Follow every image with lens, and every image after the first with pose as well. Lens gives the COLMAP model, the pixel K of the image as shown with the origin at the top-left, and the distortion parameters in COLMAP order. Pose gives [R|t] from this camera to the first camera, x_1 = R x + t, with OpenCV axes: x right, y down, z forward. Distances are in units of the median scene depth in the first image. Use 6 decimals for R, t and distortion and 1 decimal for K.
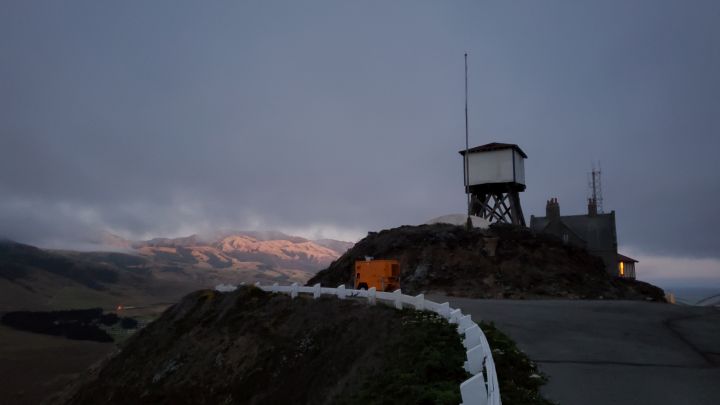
lens RADIAL K [[573.3, 0, 360.3], [0, 573.3, 201.7], [0, 0, 1]] dist [0.012494, -0.005791]
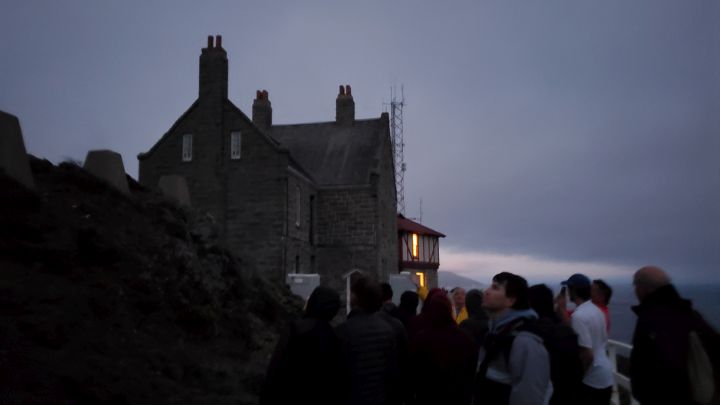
lens RADIAL K [[573.3, 0, 359.8], [0, 573.3, 203.5], [0, 0, 1]] dist [0.012494, -0.005791]
pose [[0.971475, 0.027040, 0.235595, 0.307511], [-0.023016, 0.999539, -0.019813, 0.097463], [-0.236022, 0.013825, 0.971649, 0.545541]]
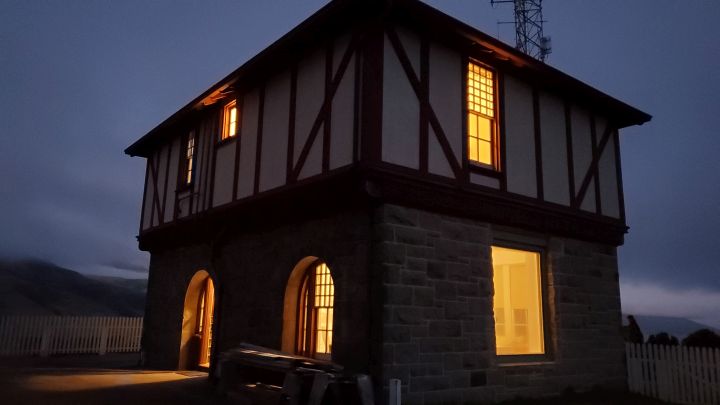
lens RADIAL K [[573.3, 0, 360.0], [0, 573.3, 202.7], [0, 0, 1]] dist [0.012494, -0.005791]
pose [[0.994107, 0.001470, -0.108395, 0.489273], [-0.010656, 0.996390, -0.084217, 0.156772], [0.107880, 0.084876, 0.990534, 0.979857]]
